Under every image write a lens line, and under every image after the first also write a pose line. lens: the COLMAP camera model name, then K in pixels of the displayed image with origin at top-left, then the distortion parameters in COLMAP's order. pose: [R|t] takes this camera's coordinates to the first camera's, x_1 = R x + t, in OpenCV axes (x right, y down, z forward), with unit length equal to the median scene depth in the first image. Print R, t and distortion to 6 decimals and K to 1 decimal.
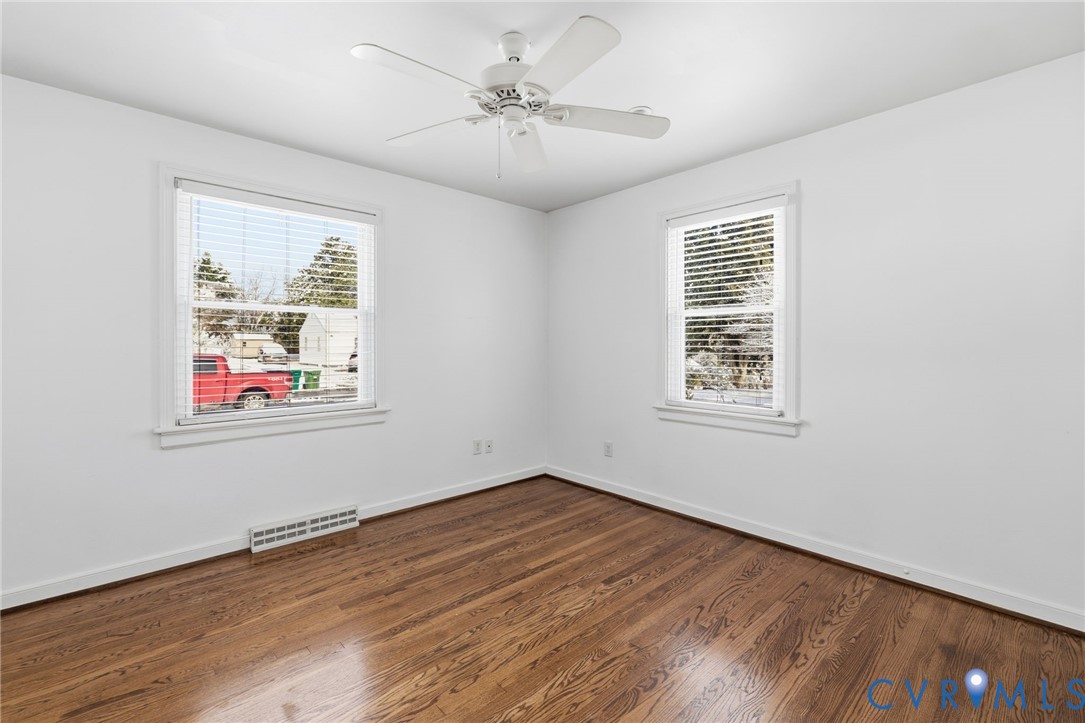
lens RADIAL K [[481.5, 0, 541.8], [0, 481.5, 351.5], [0, 0, 1]] dist [-0.003257, -0.000882]
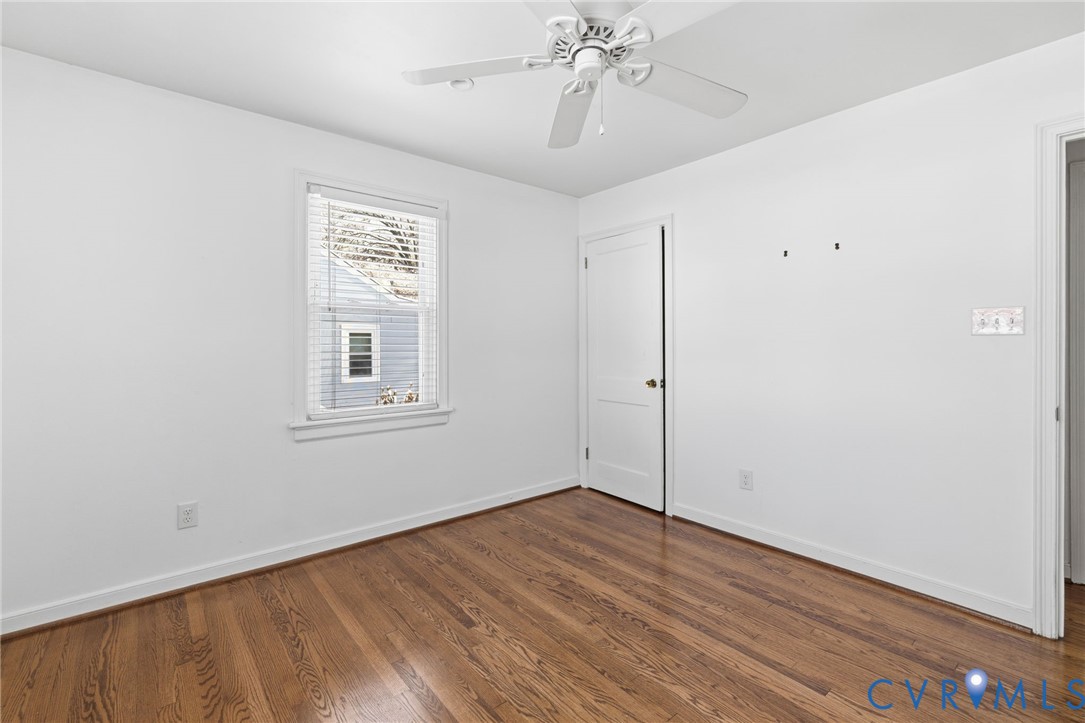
lens RADIAL K [[481.5, 0, 542.2], [0, 481.5, 351.5], [0, 0, 1]] dist [-0.003257, -0.000882]
pose [[0.038874, -0.019851, 0.999047, -0.629334], [0.013217, 0.999725, 0.019350, -0.011367], [-0.999157, 0.012452, 0.039125, 0.761814]]
